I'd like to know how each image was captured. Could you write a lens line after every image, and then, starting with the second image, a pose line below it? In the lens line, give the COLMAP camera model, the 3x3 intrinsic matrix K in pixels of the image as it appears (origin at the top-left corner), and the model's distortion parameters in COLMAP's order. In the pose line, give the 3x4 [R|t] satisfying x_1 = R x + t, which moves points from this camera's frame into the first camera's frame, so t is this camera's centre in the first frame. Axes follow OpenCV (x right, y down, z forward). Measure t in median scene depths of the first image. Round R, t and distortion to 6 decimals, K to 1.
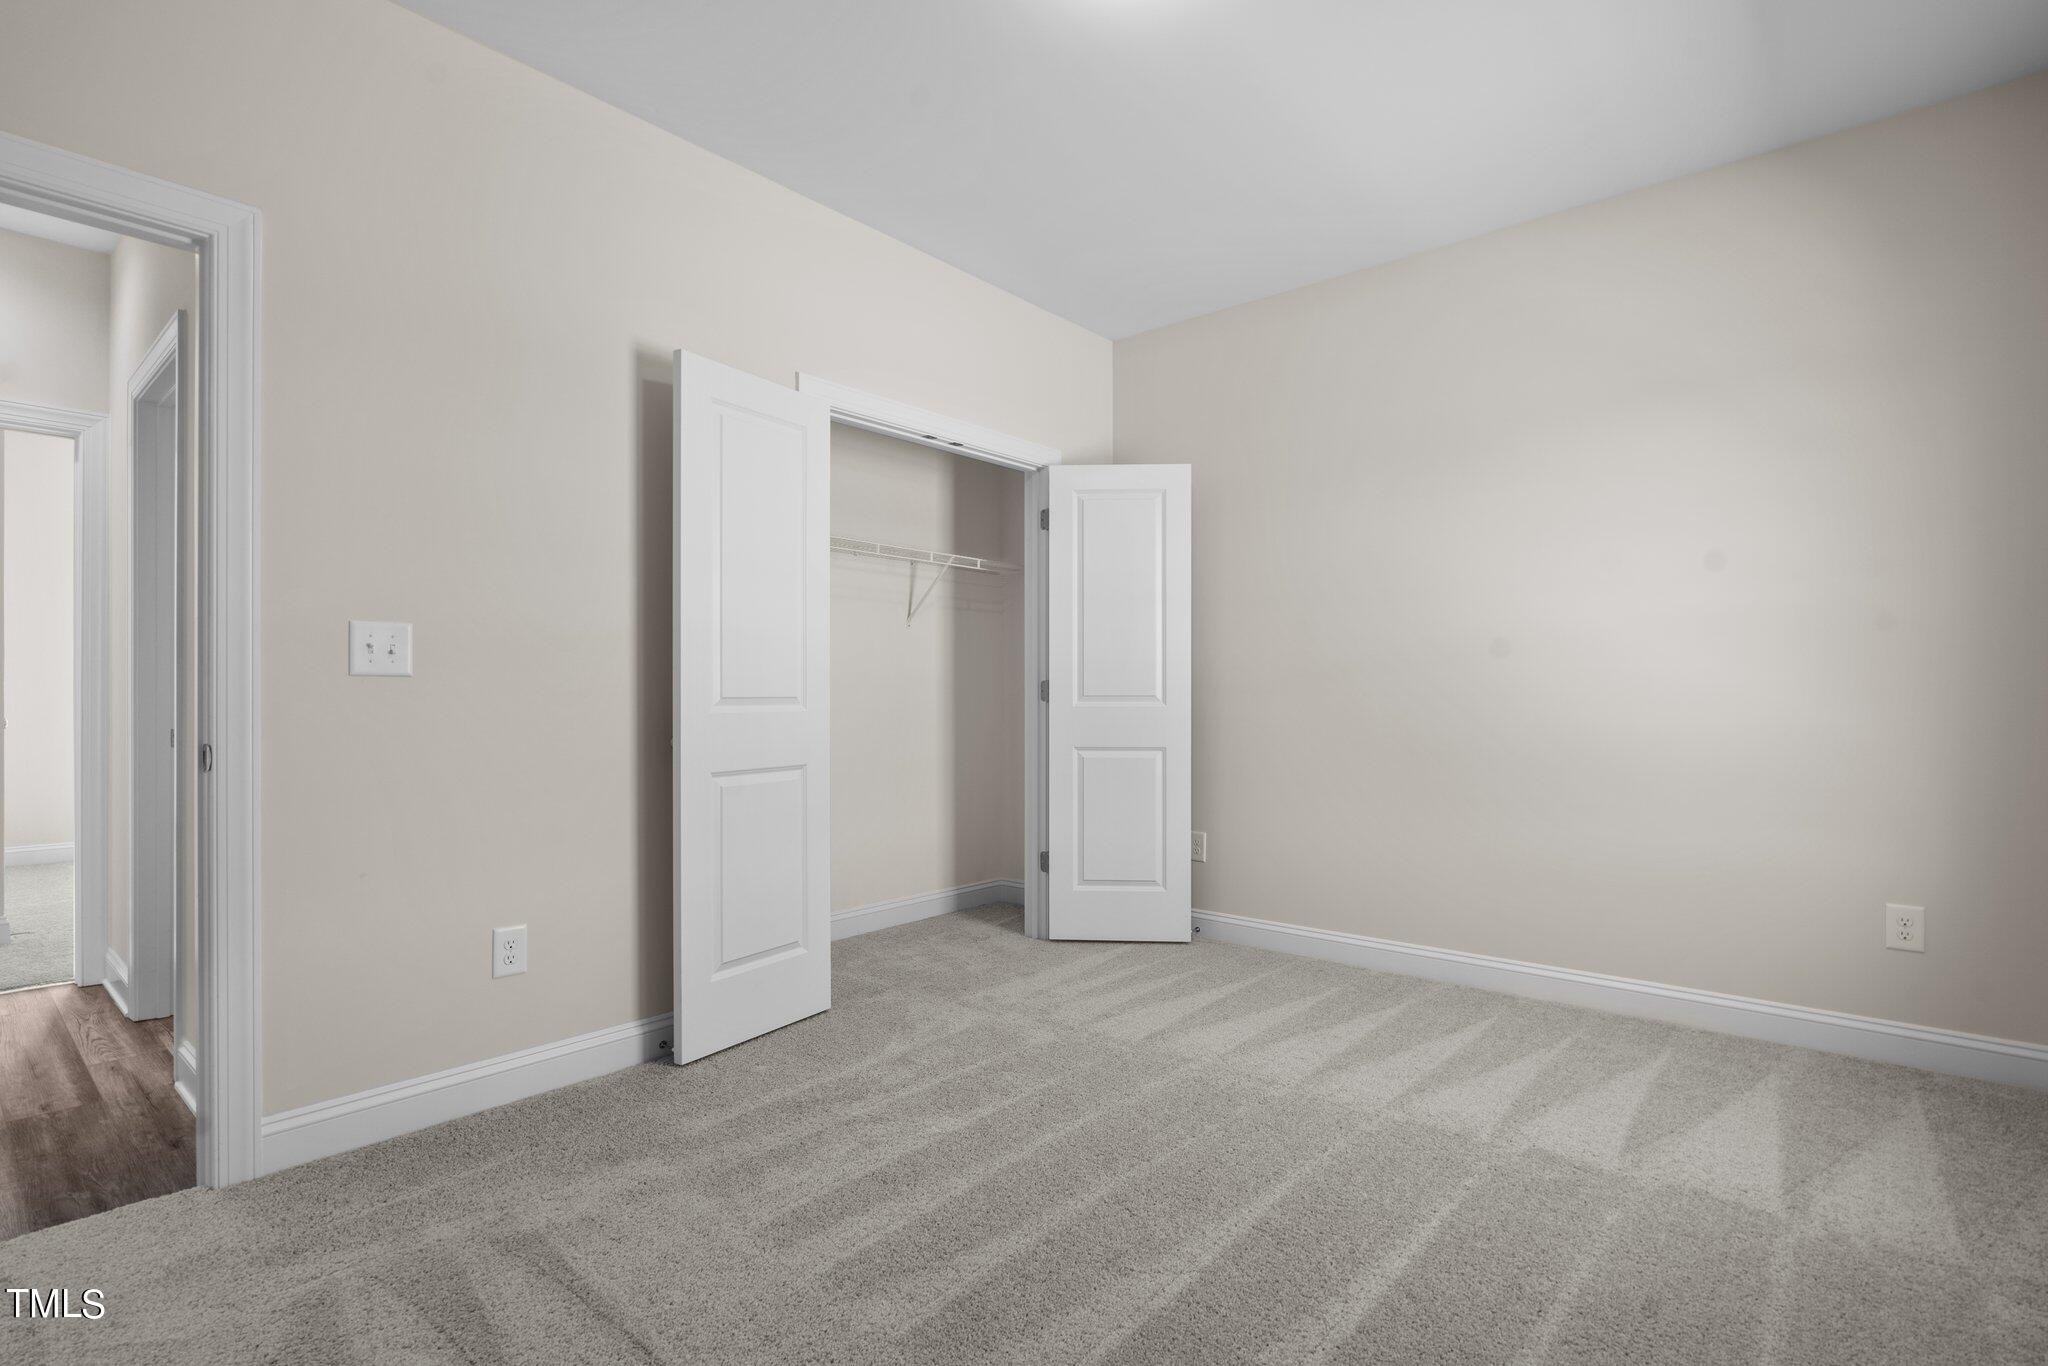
lens RADIAL K [[973.5, 0, 1046.6], [0, 973.5, 699.0], [0, 0, 1]] dist [-0.000390, 0.000317]
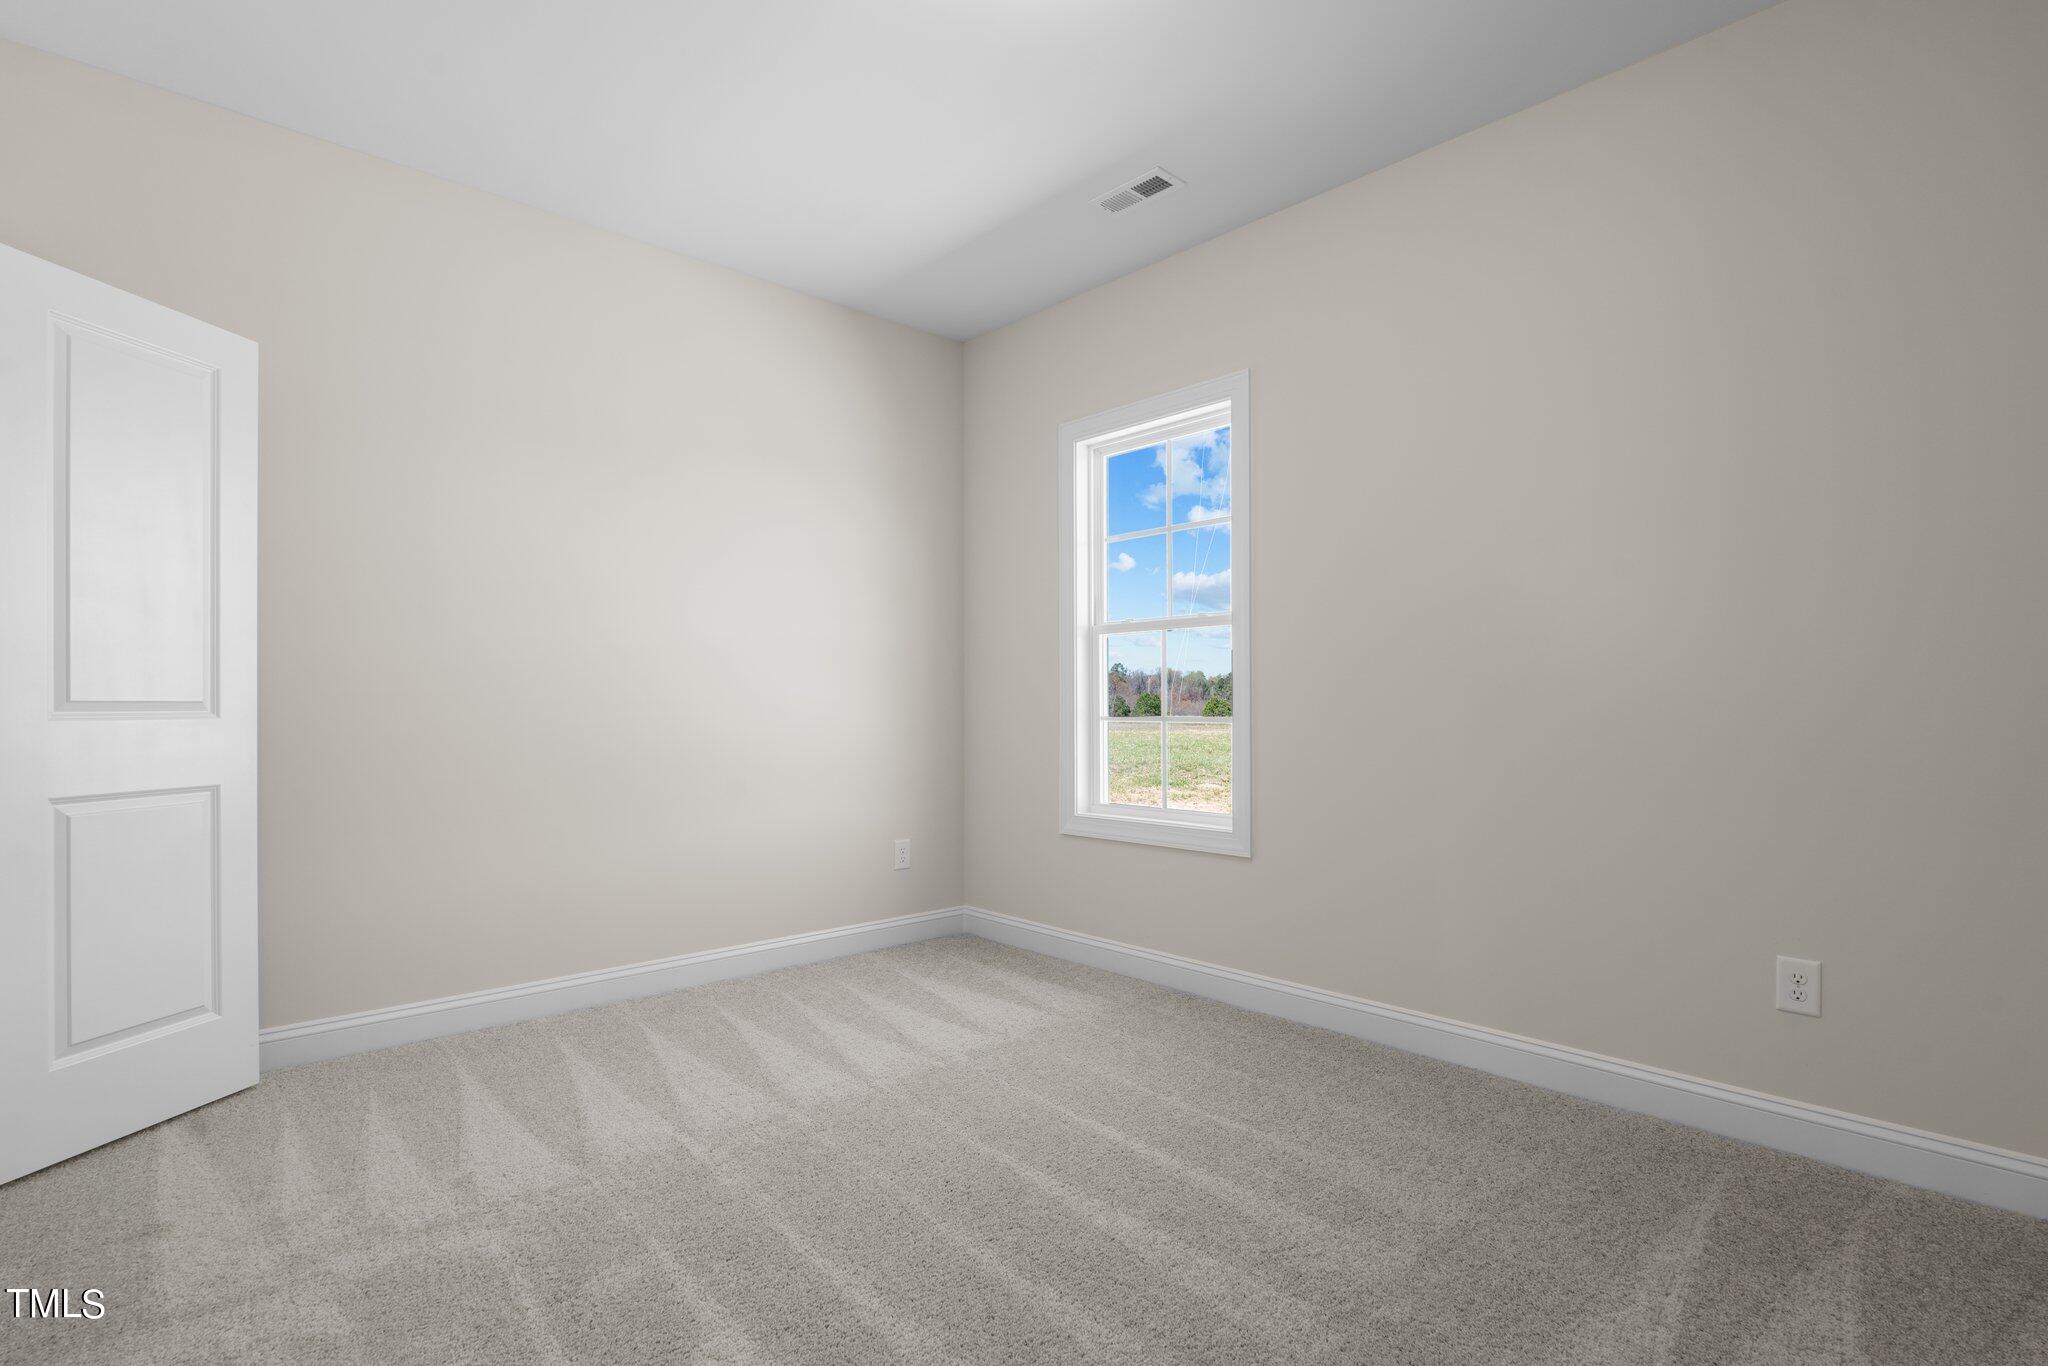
lens RADIAL K [[973.5, 0, 1046.6], [0, 973.5, 699.0], [0, 0, 1]] dist [-0.000390, 0.000317]
pose [[0.127492, 0.004452, 0.991830, -0.569421], [-0.000085, 0.999990, -0.004478, -0.002664], [-0.991840, 0.000486, 0.127491, 0.536065]]
